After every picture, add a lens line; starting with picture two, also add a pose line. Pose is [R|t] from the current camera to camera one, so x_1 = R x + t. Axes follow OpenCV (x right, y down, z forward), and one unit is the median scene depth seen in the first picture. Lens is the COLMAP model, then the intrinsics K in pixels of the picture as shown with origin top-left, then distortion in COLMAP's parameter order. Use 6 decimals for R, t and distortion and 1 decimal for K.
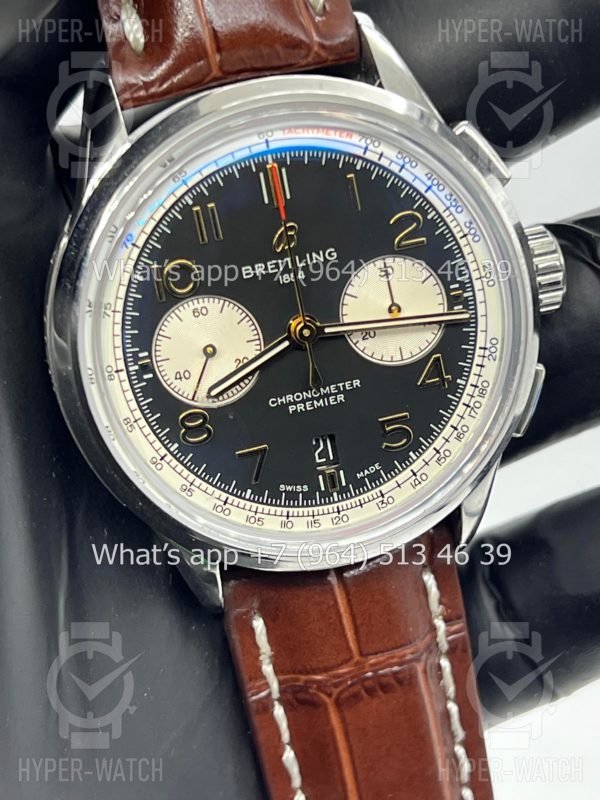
lens RADIAL K [[1957.7, 0, 302.9], [0, 1957.7, 399.1], [0, 0, 1]] dist [0.176888, 0.000000]
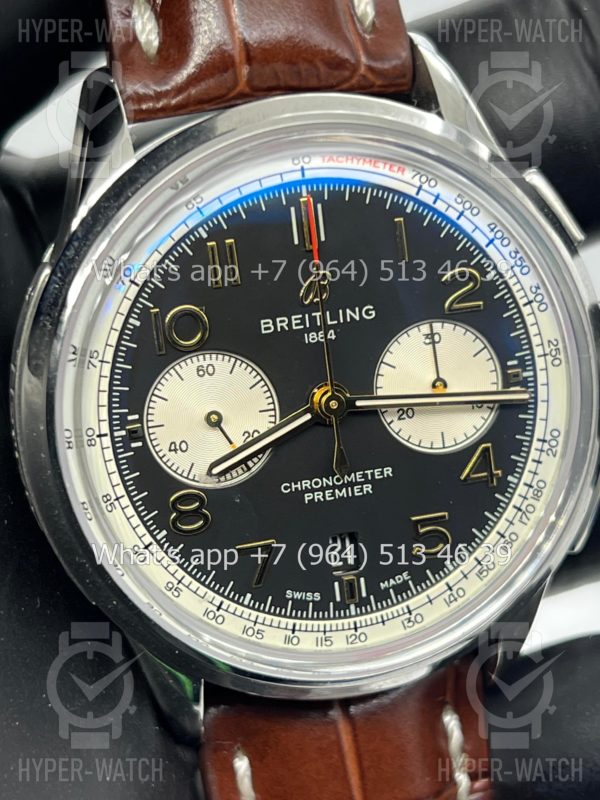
lens RADIAL K [[1957.7, 0, 297.1], [0, 1957.7, 399.5], [0, 0, 1]] dist [0.176888, 0.000000]
pose [[0.996686, 0.067798, 0.044948, -0.049594], [-0.064180, 0.994920, -0.077560, 0.027917], [-0.049978, 0.074418, 0.995974, 0.183331]]
